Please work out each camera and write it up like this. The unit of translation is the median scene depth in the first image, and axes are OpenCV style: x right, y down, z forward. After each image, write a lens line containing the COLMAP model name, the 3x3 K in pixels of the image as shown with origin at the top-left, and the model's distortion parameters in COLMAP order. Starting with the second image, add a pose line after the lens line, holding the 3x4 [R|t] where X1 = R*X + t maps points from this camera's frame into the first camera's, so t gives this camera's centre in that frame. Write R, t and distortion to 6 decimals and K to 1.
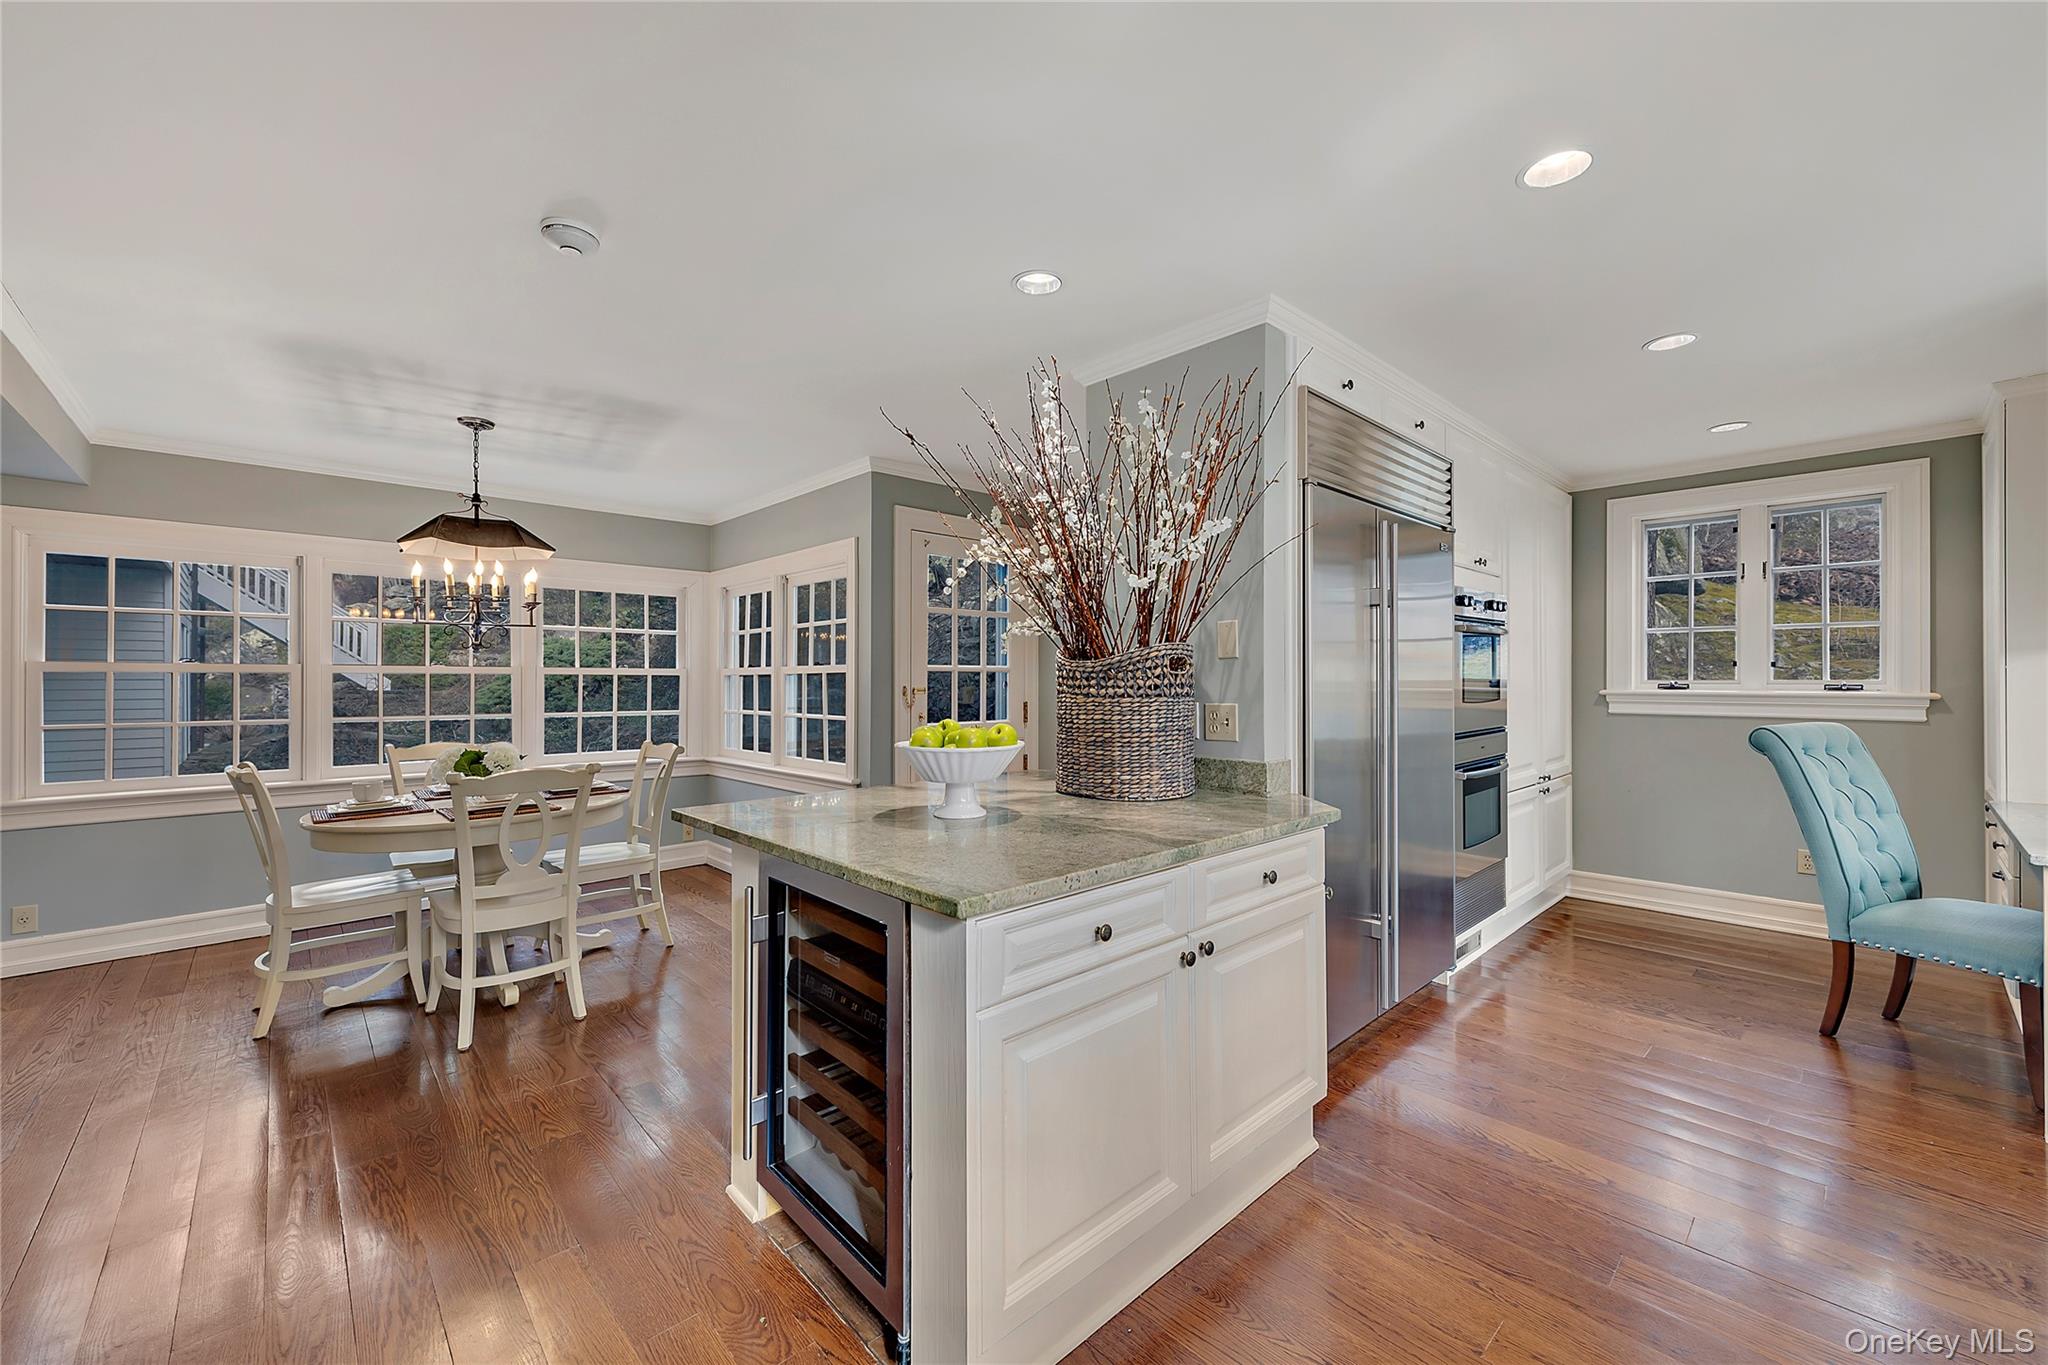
lens RADIAL K [[816.3, 0, 1031.2], [0, 816.3, 680.8], [0, 0, 1]] dist [0.005232, 0.000263]
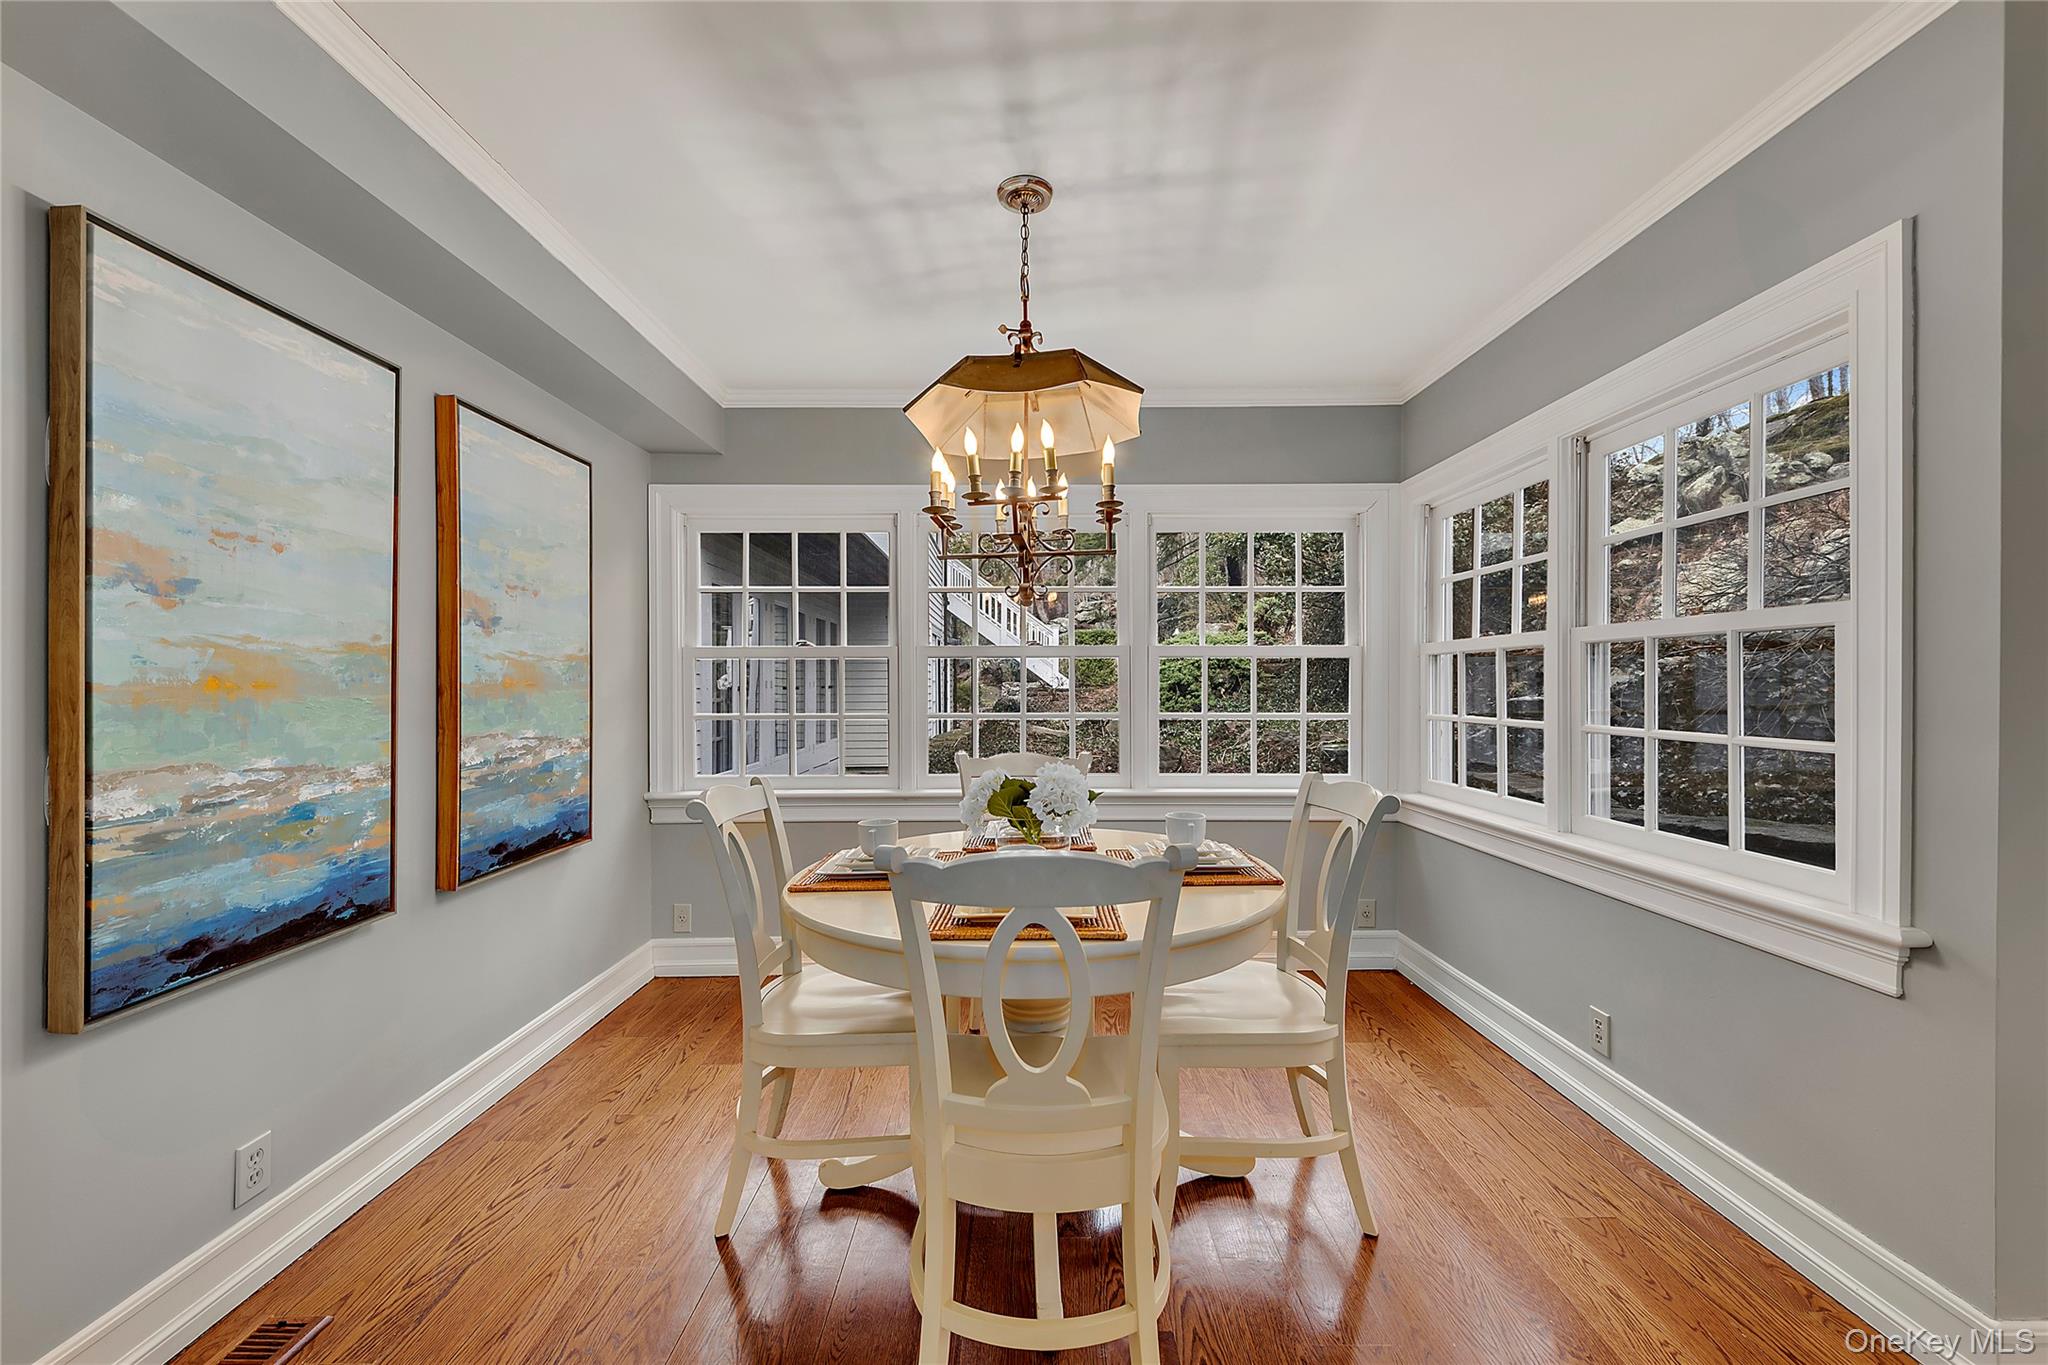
lens RADIAL K [[816.3, 0, 1022.2], [0, 816.3, 683.3], [0, 0, 1]] dist [0.005232, 0.000263]
pose [[0.734413, -0.001790, -0.678700, -0.244519], [0.003941, 0.999991, 0.001627, 0.015251], [0.678691, -0.003869, 0.734414, 0.478328]]
